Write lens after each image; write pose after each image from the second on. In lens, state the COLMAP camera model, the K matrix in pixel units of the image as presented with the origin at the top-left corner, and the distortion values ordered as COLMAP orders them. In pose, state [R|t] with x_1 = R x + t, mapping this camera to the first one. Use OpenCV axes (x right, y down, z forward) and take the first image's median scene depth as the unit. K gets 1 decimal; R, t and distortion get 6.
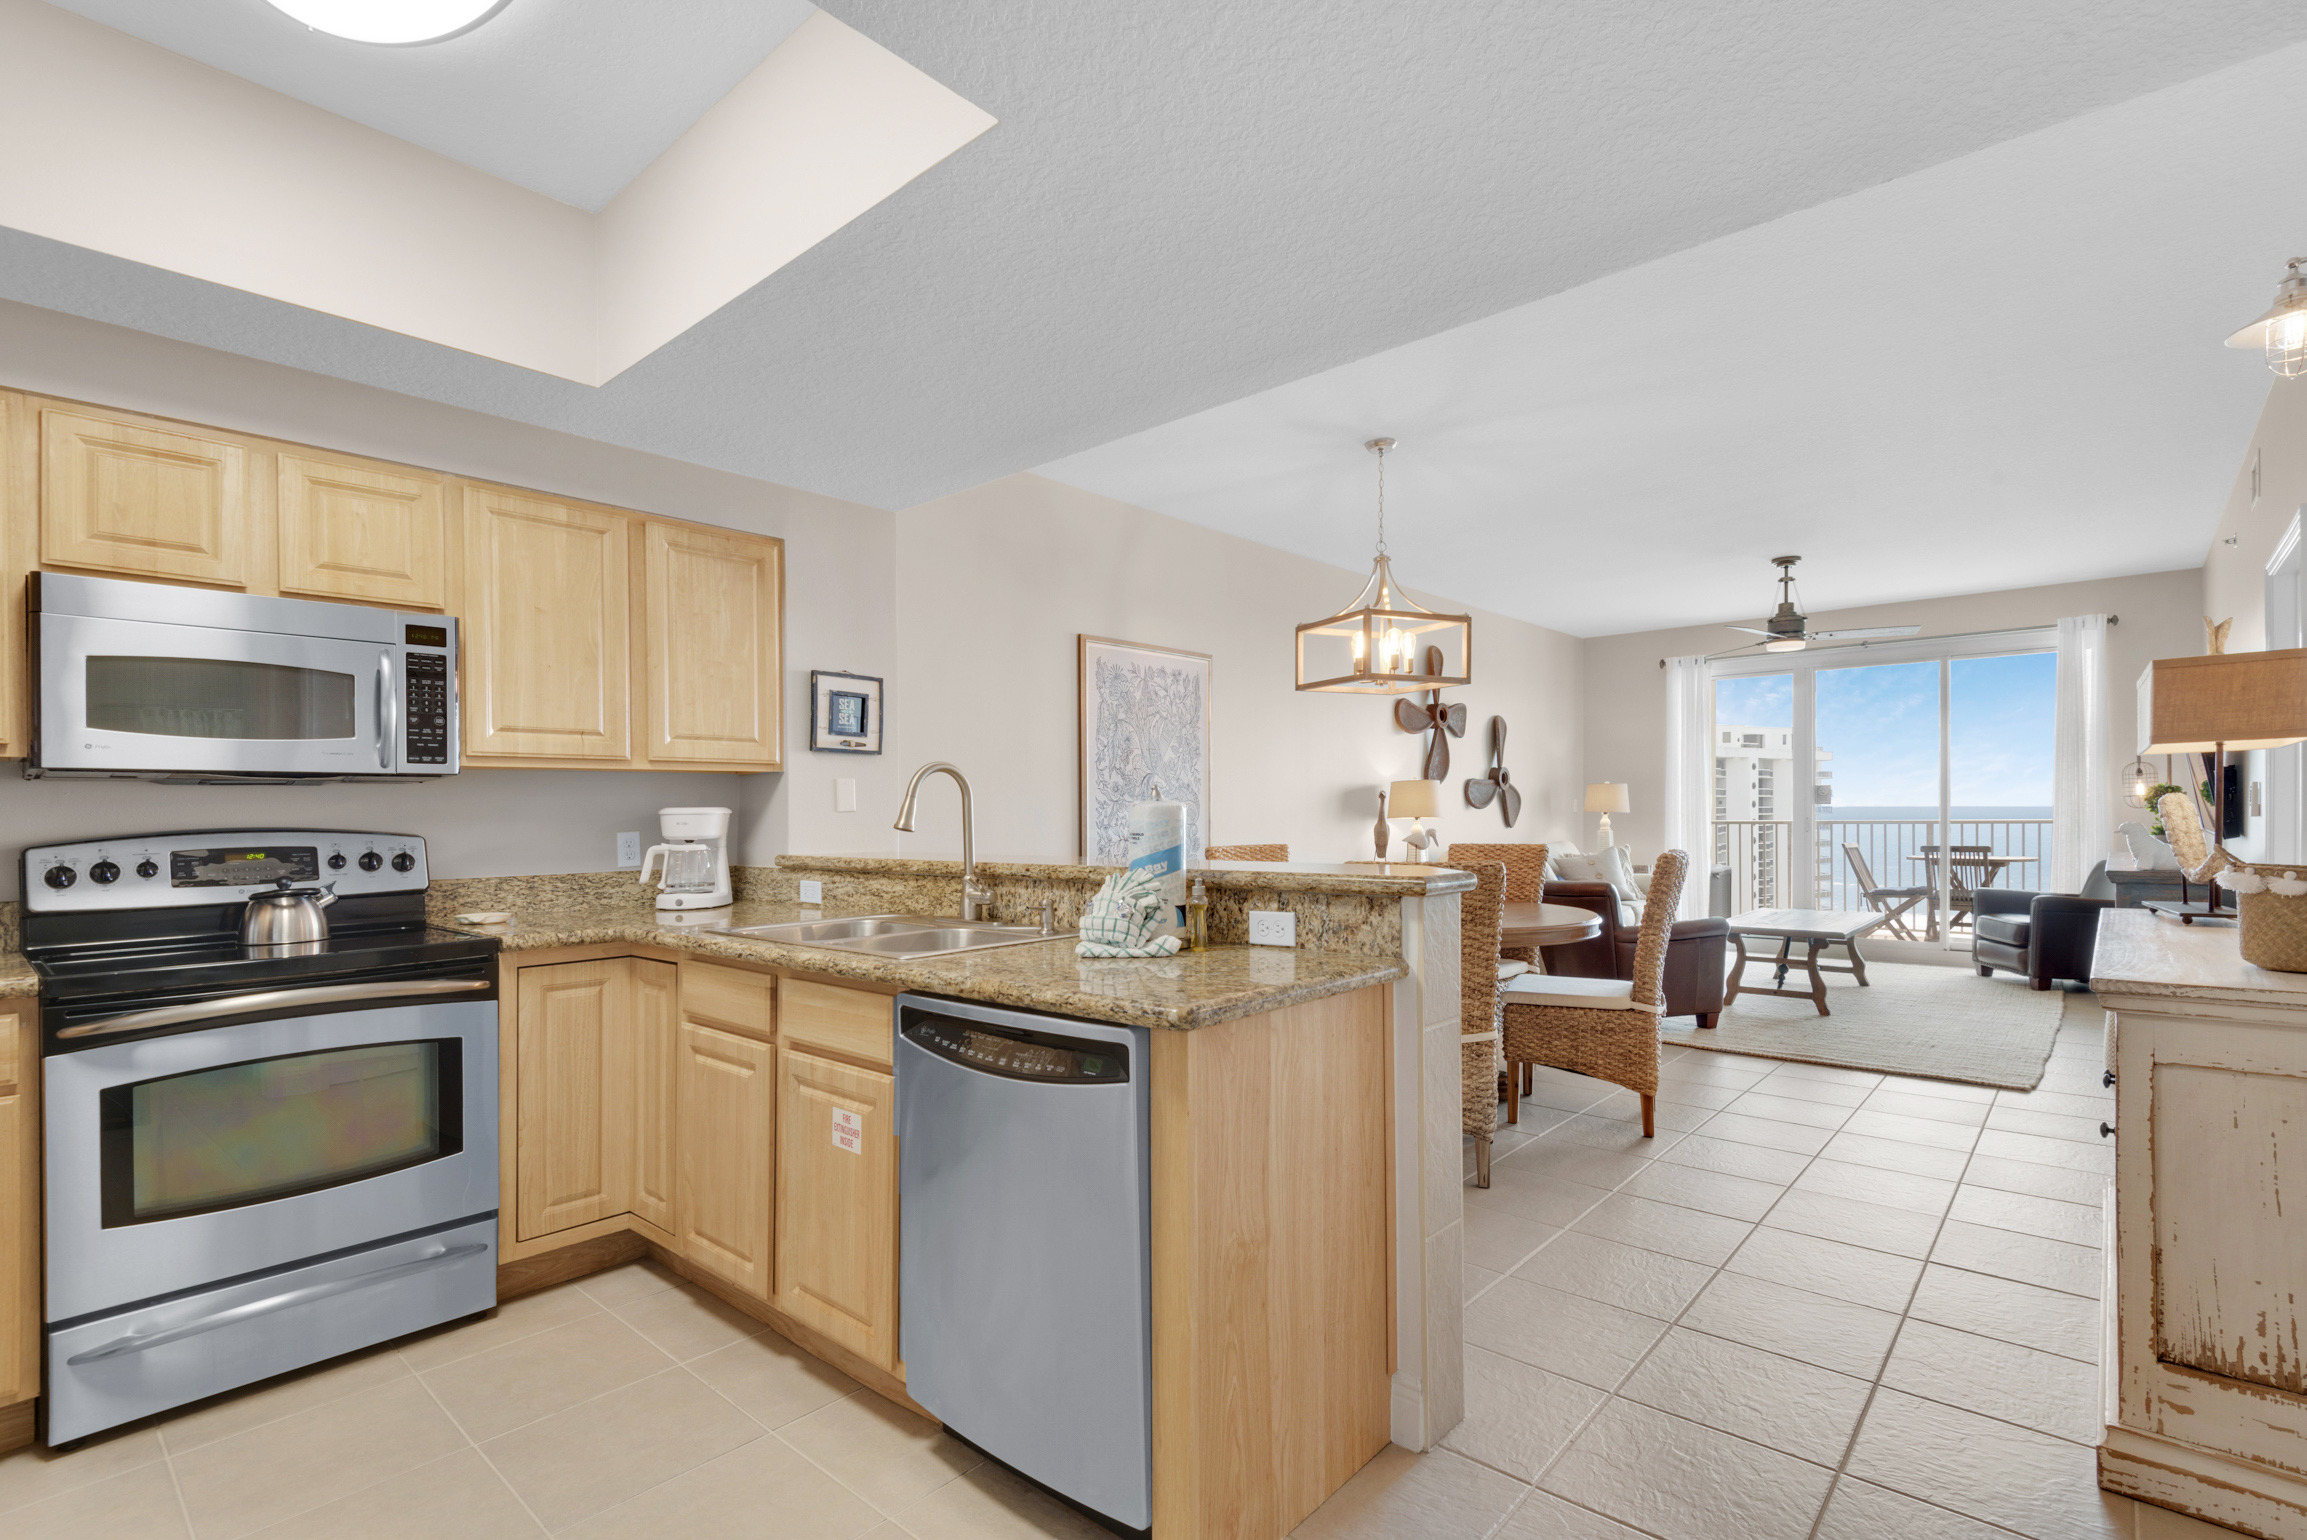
lens RADIAL K [[1028.3, 0, 1151.3], [0, 1028.3, 826.6], [0, 0, 1]] dist [0.034001, -0.024920]
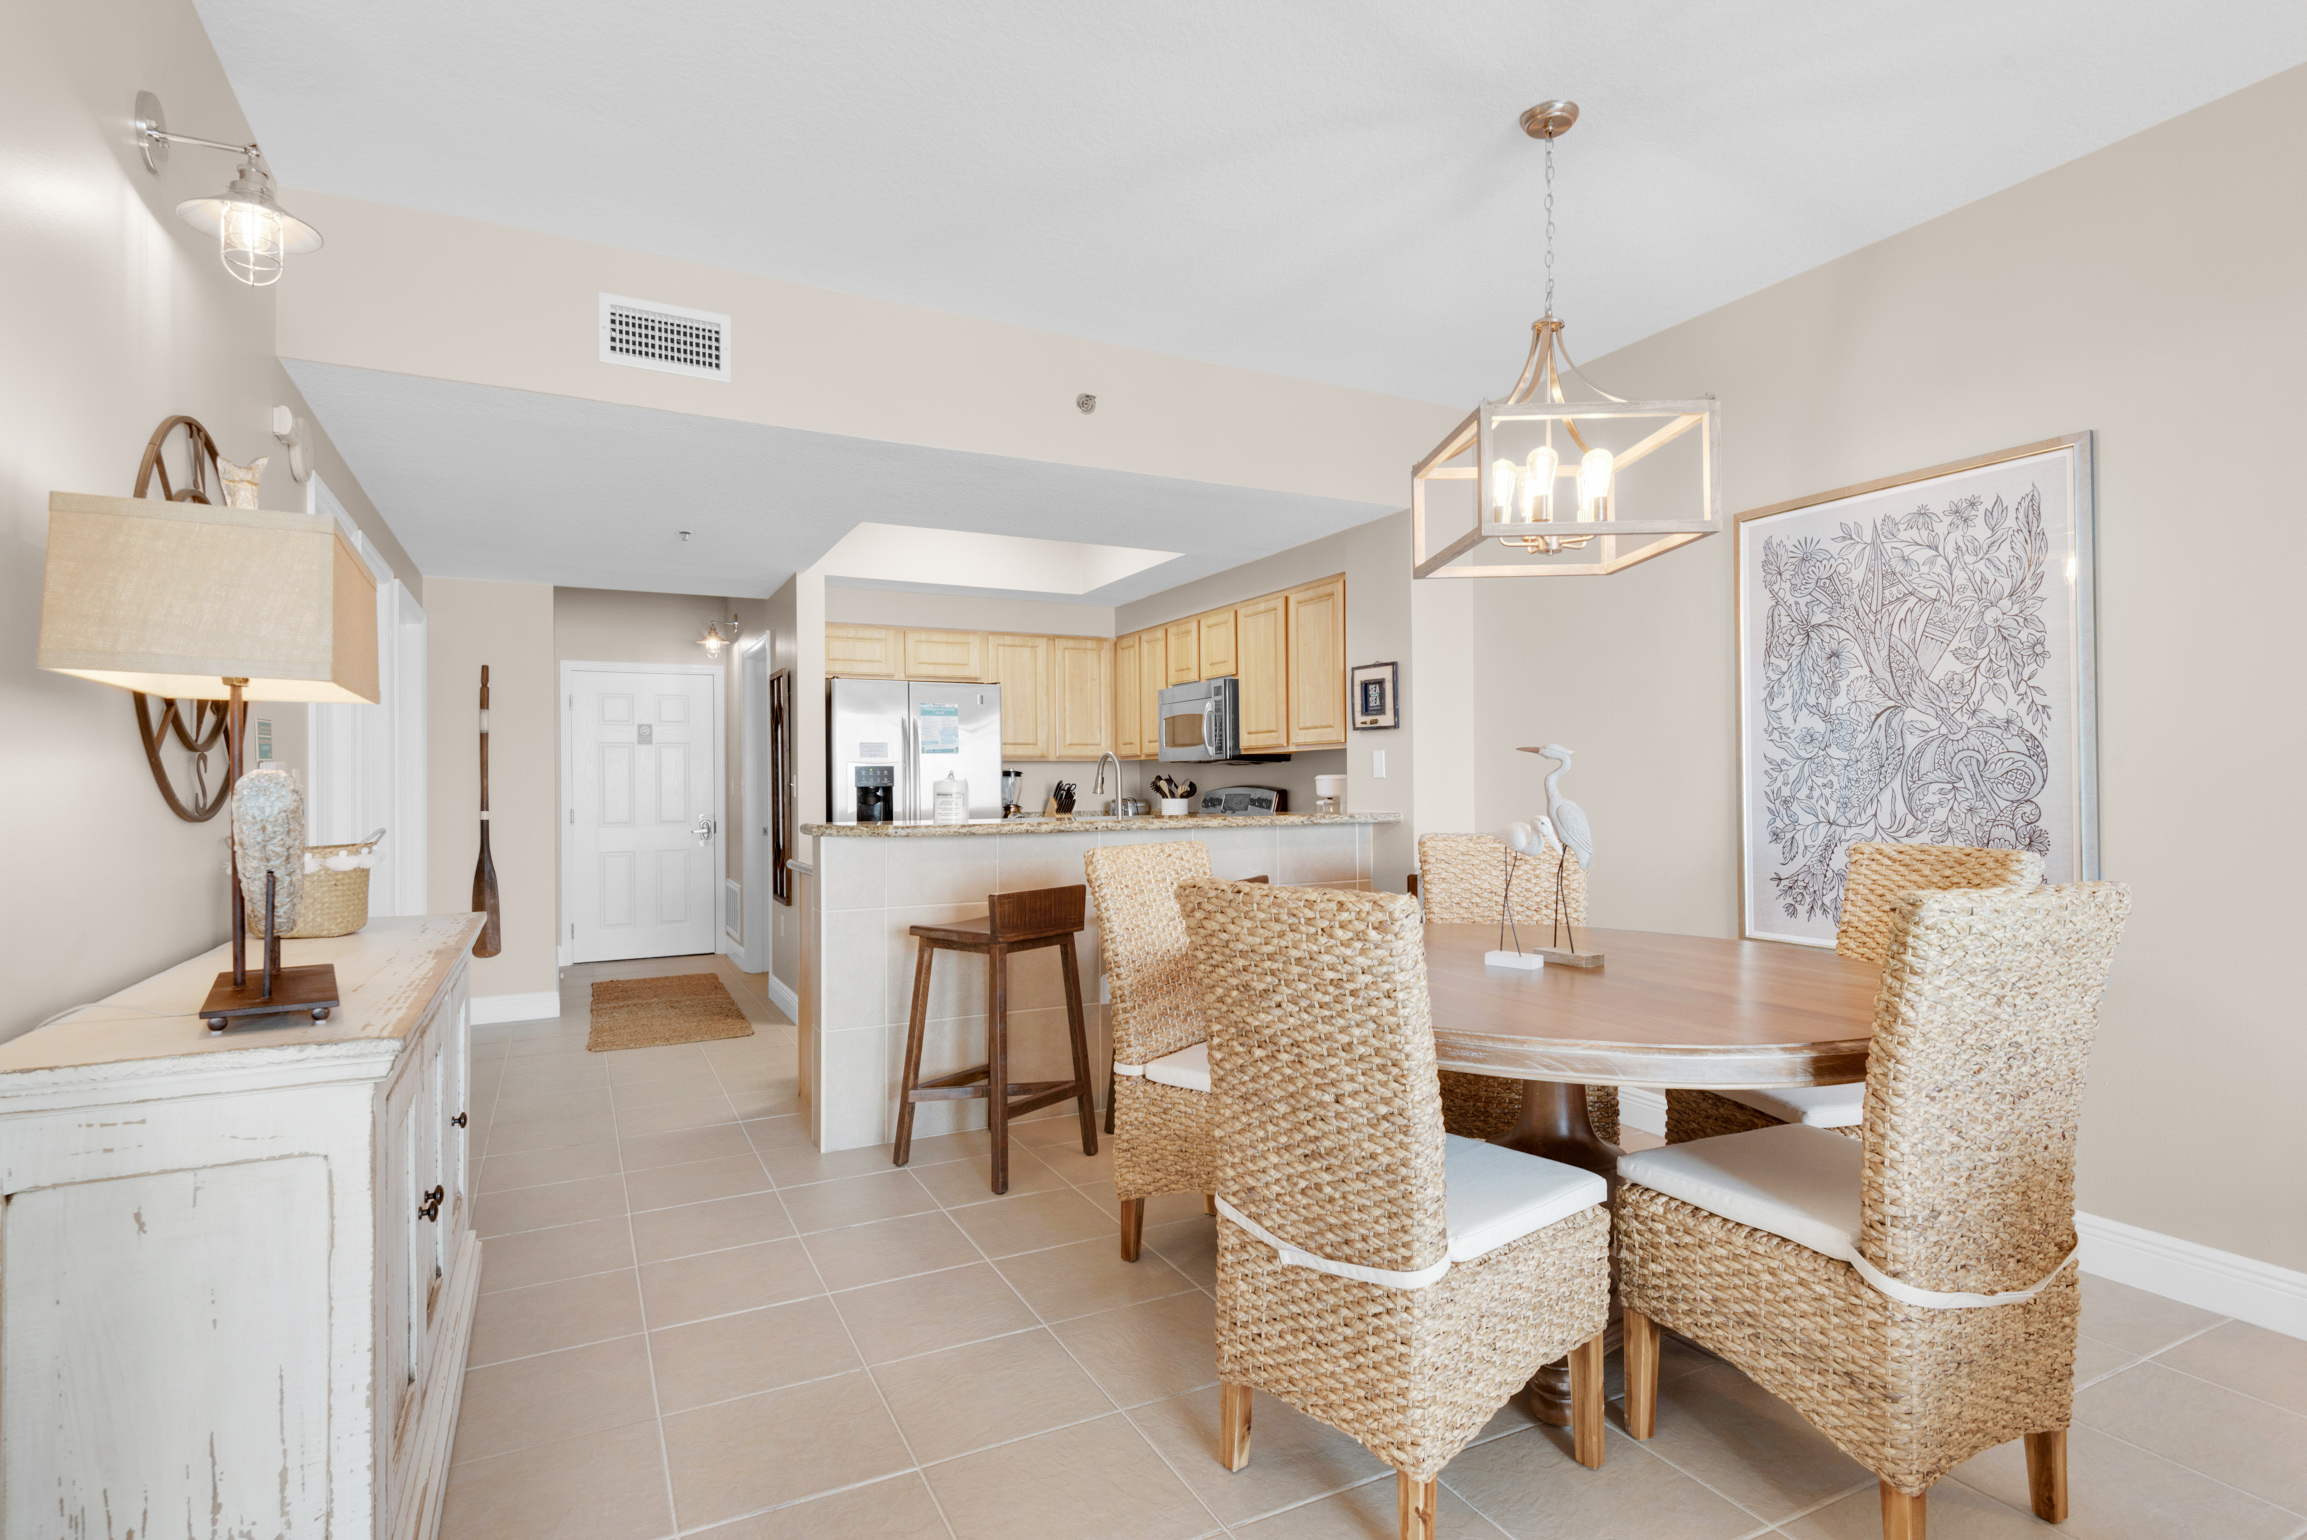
lens RADIAL K [[1117.6, 0, 1122.1], [0, 1117.6, 778.6], [0, 0, 1]] dist [0.052481, -0.046222]
pose [[-0.345041, 0.008790, -0.938546, 0.580273], [0.000003, 0.999956, 0.009365, -0.015095], [0.938588, 0.003229, -0.345026, 0.661951]]
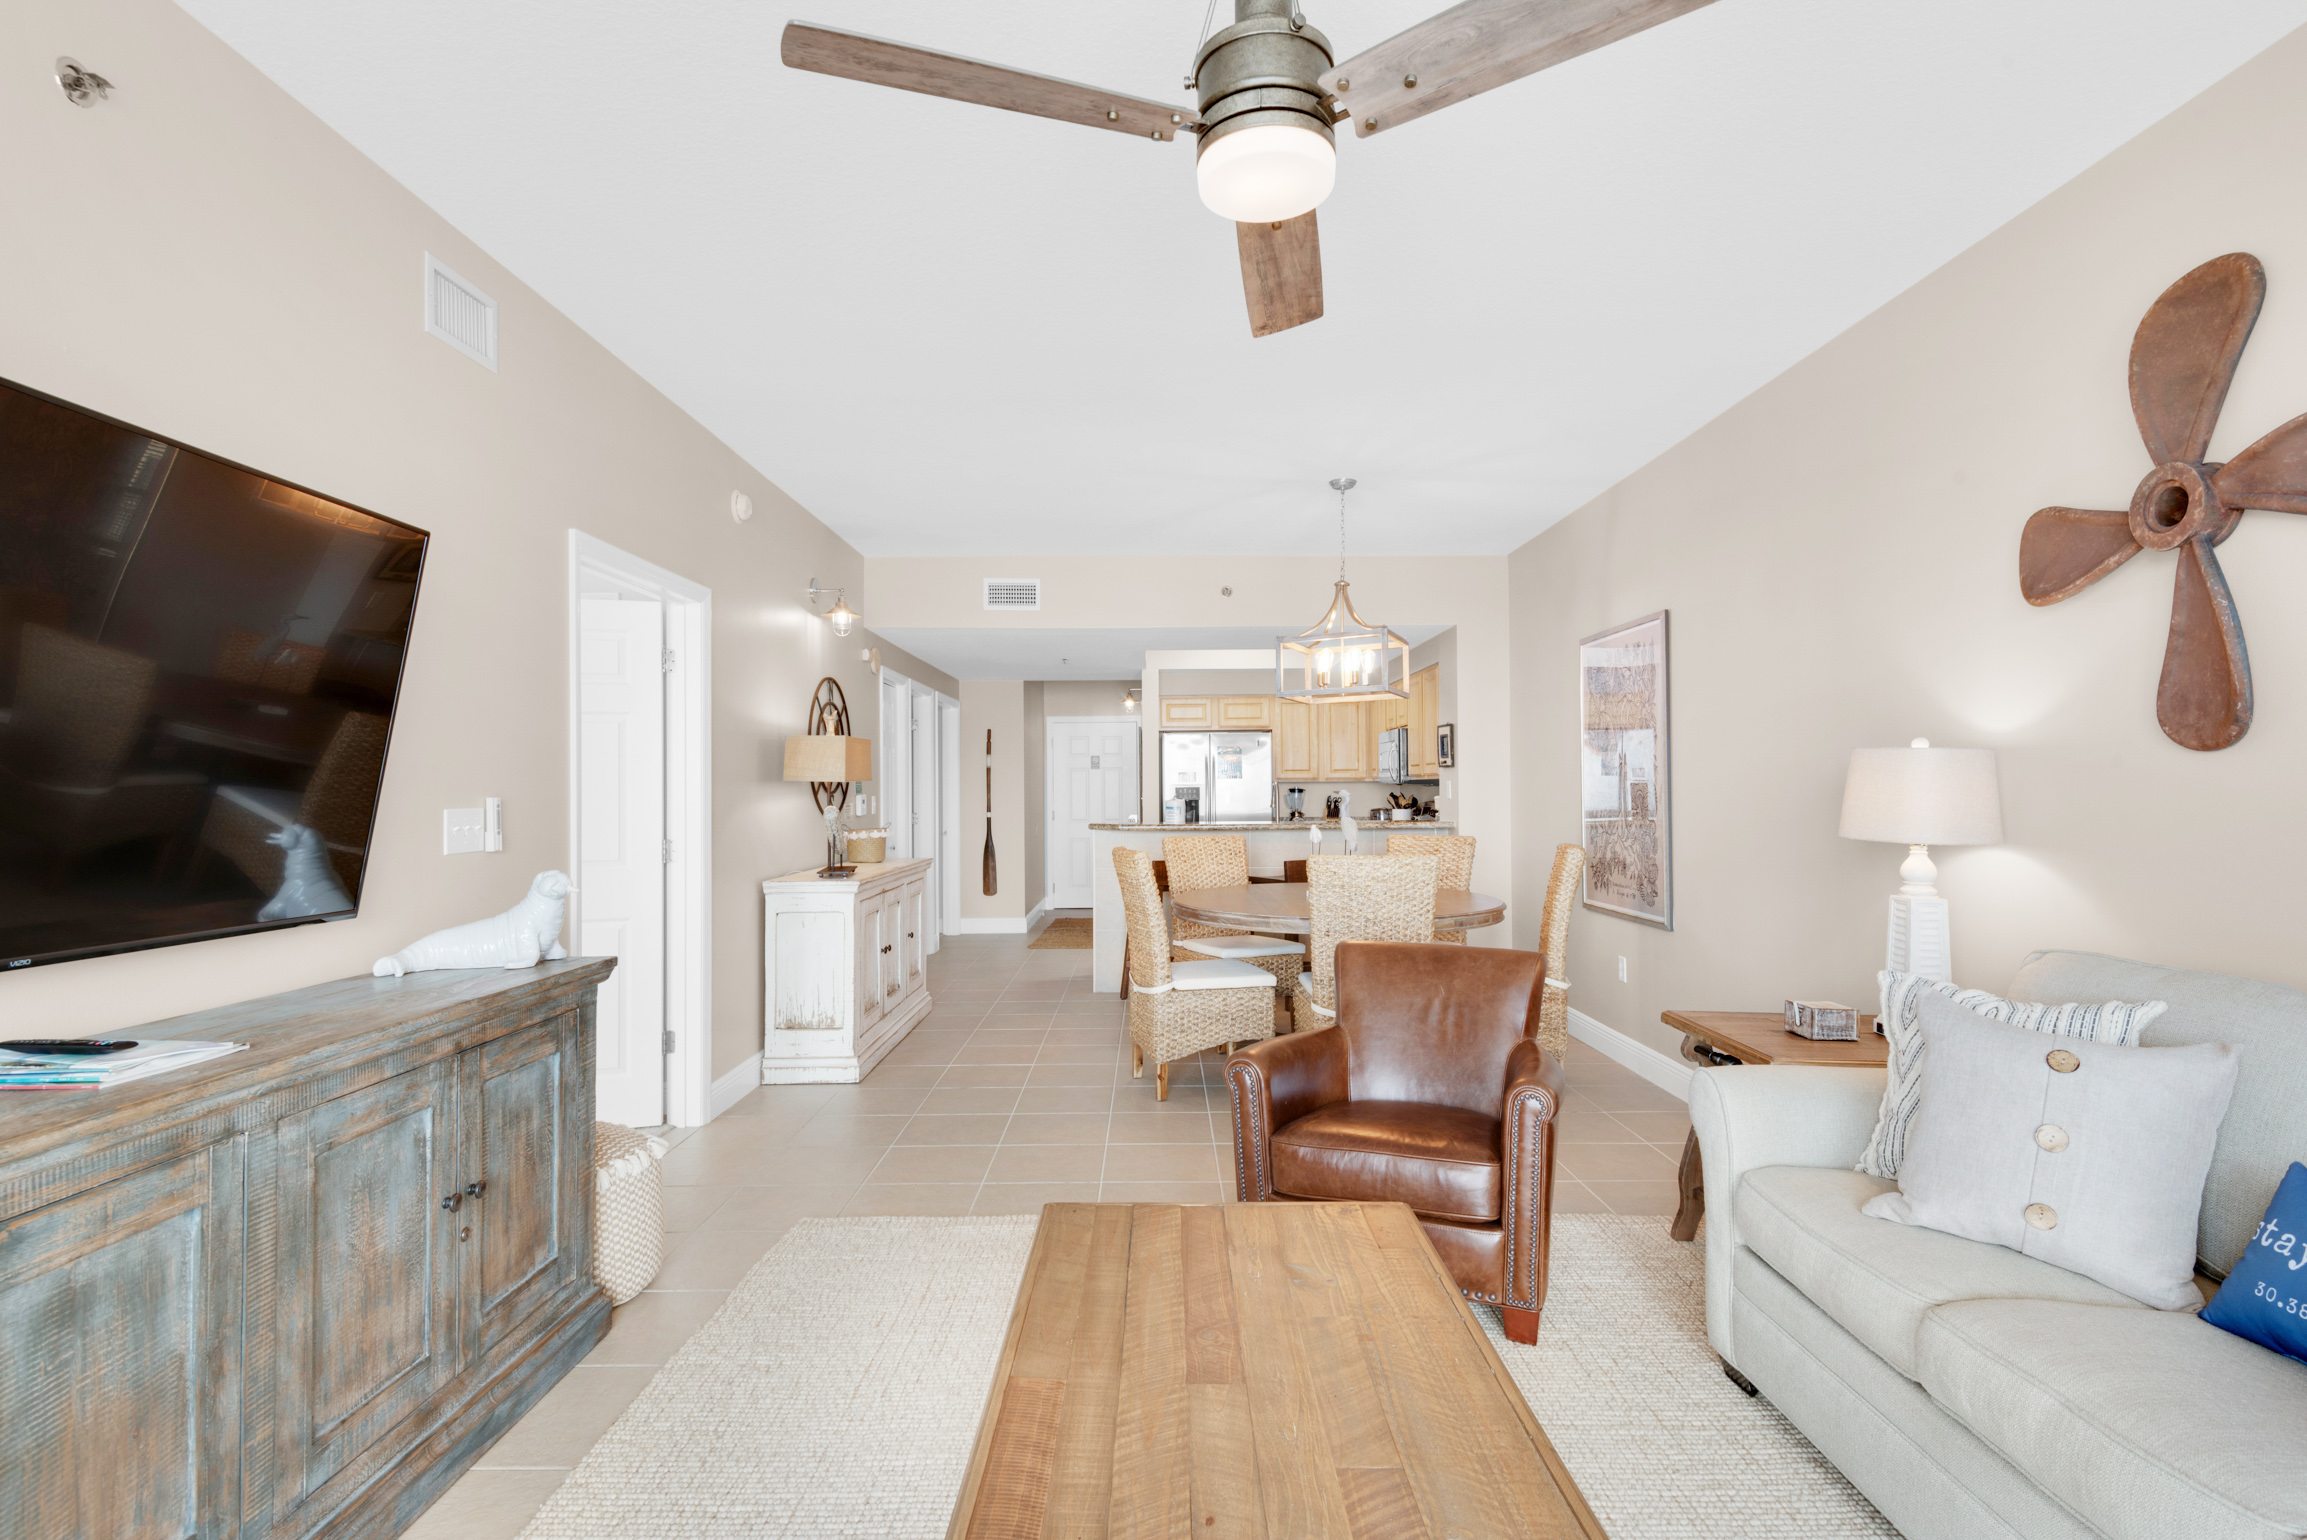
lens RADIAL K [[1110.7, 0, 1153.5], [0, 1110.7, 770.0], [0, 0, 1]] dist [0.002275, 0.000105]
pose [[-0.728624, 0.004335, -0.684900, 0.810567], [0.006280, 0.999980, -0.000351, -0.038566], [0.684885, -0.004557, -0.728637, 1.175489]]
